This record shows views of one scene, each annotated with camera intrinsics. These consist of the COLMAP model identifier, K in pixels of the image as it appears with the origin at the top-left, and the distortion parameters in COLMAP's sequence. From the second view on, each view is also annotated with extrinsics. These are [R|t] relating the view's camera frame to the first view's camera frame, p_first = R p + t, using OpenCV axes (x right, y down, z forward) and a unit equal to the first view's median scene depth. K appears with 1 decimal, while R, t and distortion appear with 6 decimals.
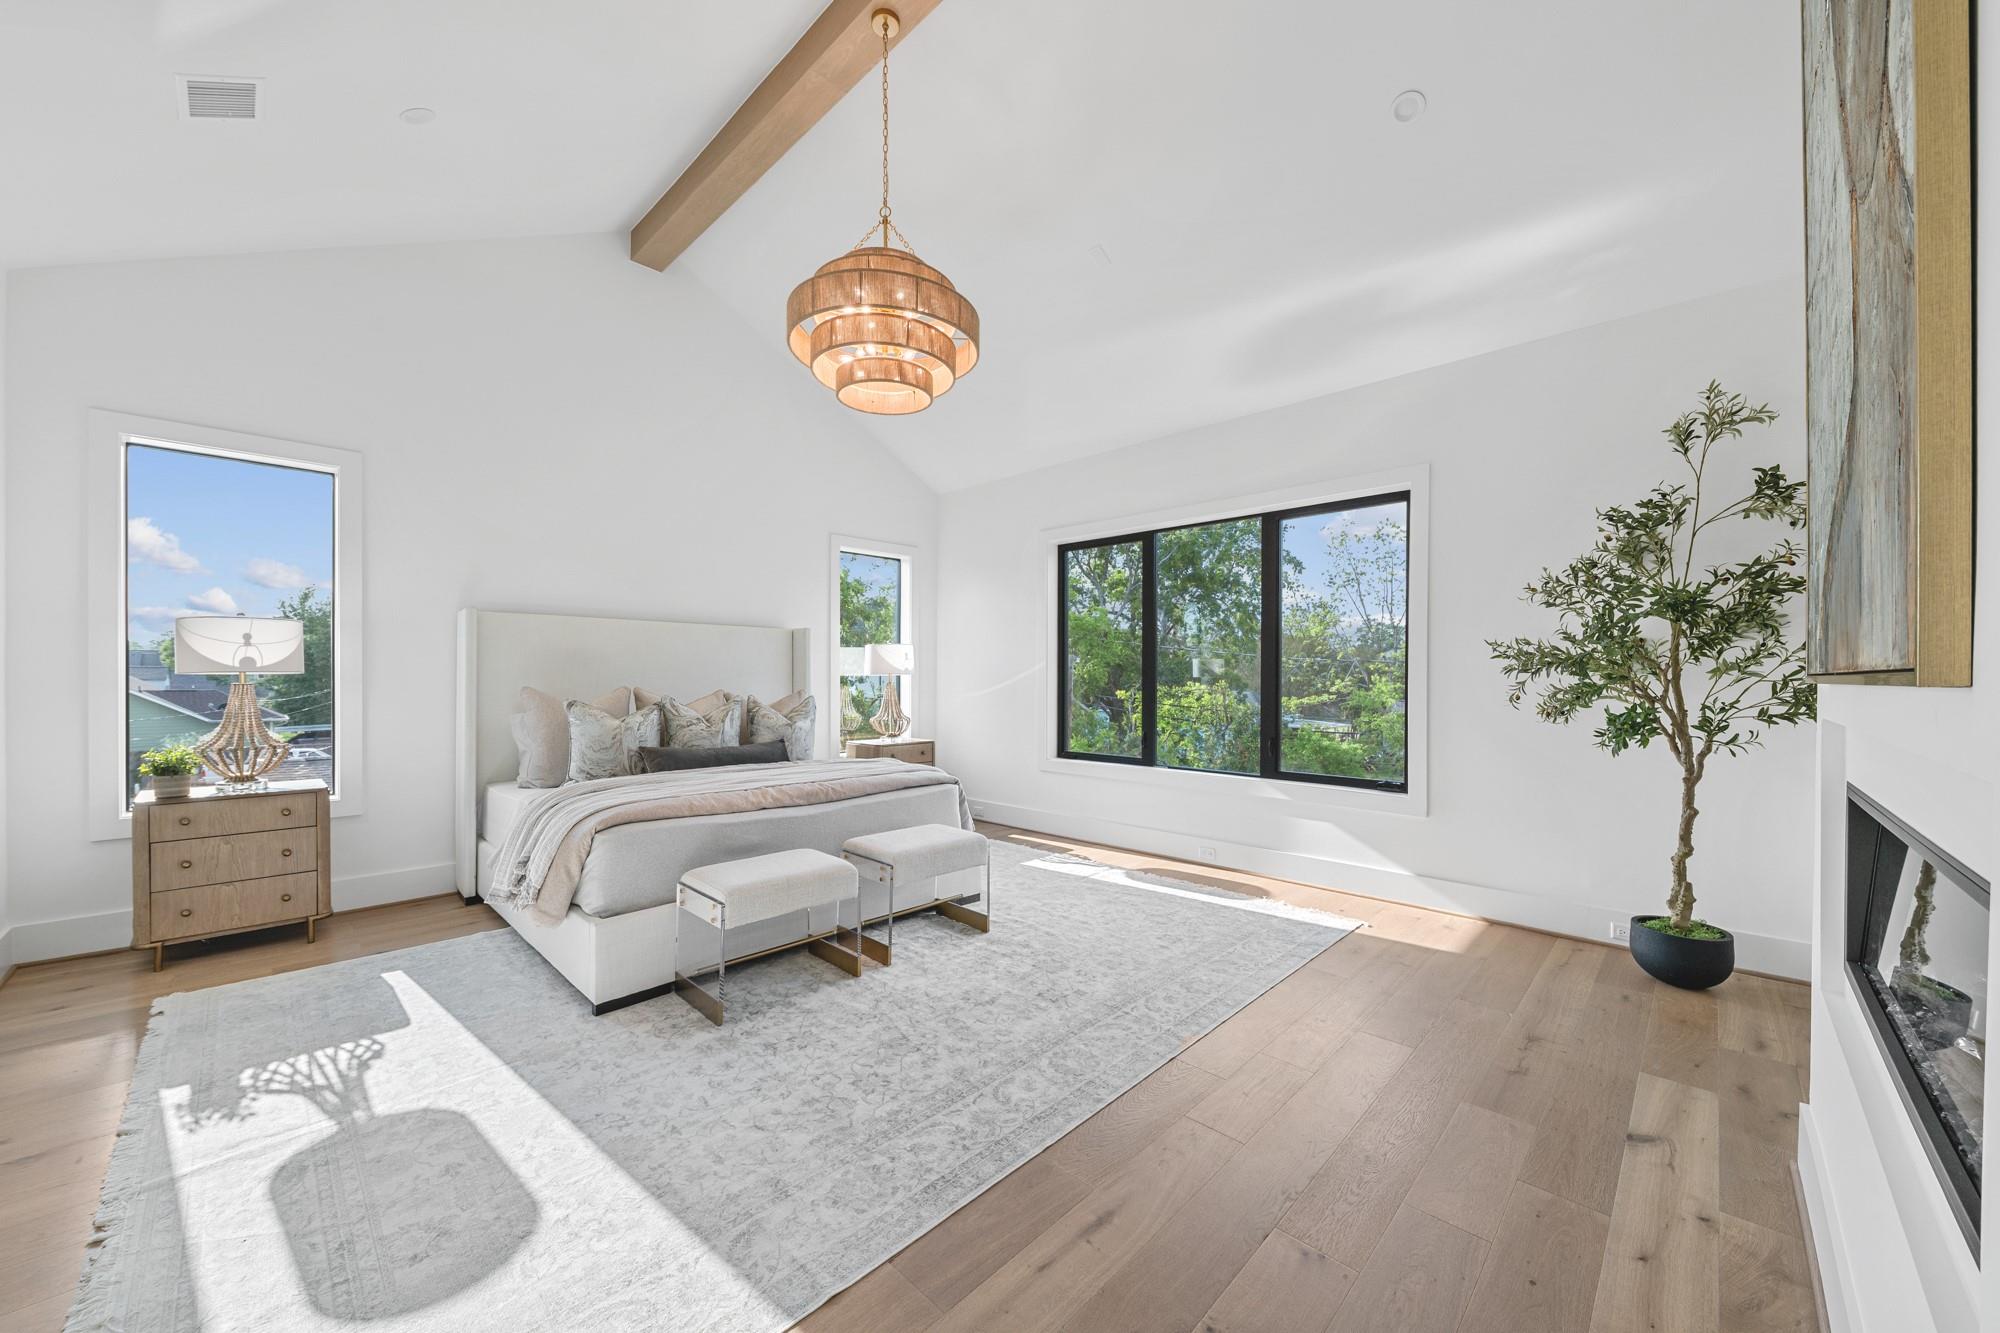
lens RADIAL K [[735.5, 0, 1000.6], [0, 735.5, 677.2], [0, 0, 1]] dist [-0.003552, -0.001164]
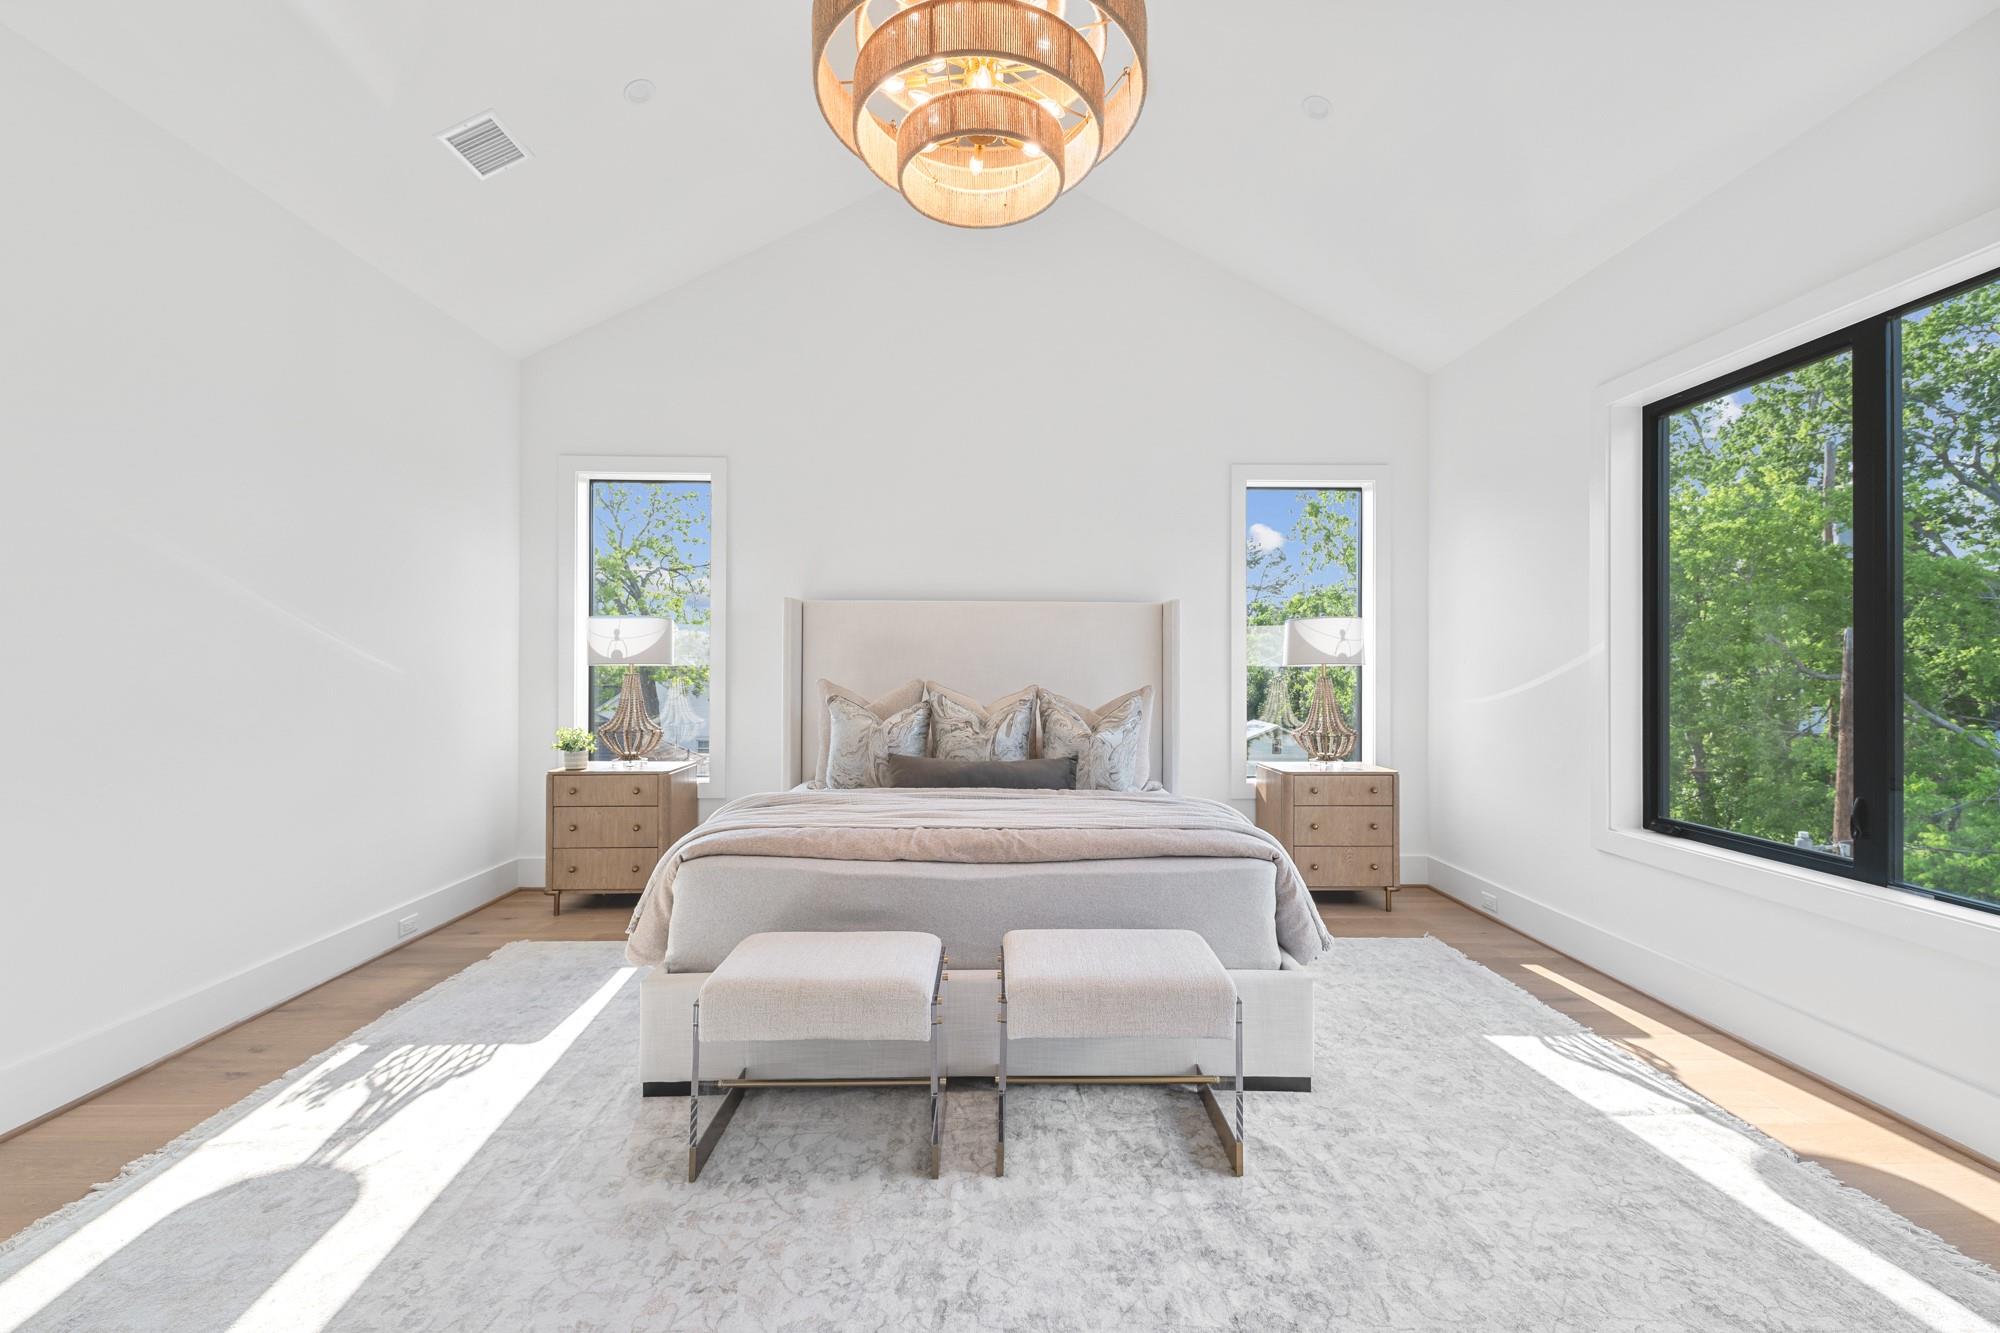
lens RADIAL K [[815.2, 0, 998.7], [0, 815.2, 662.7], [0, 0, 1]] dist [0.000008, 0.000636]
pose [[0.712001, -0.005696, -0.702155, 0.239036], [-0.000726, 0.999961, -0.008848, 0.001911], [0.702178, 0.006809, 0.711969, 0.452220]]
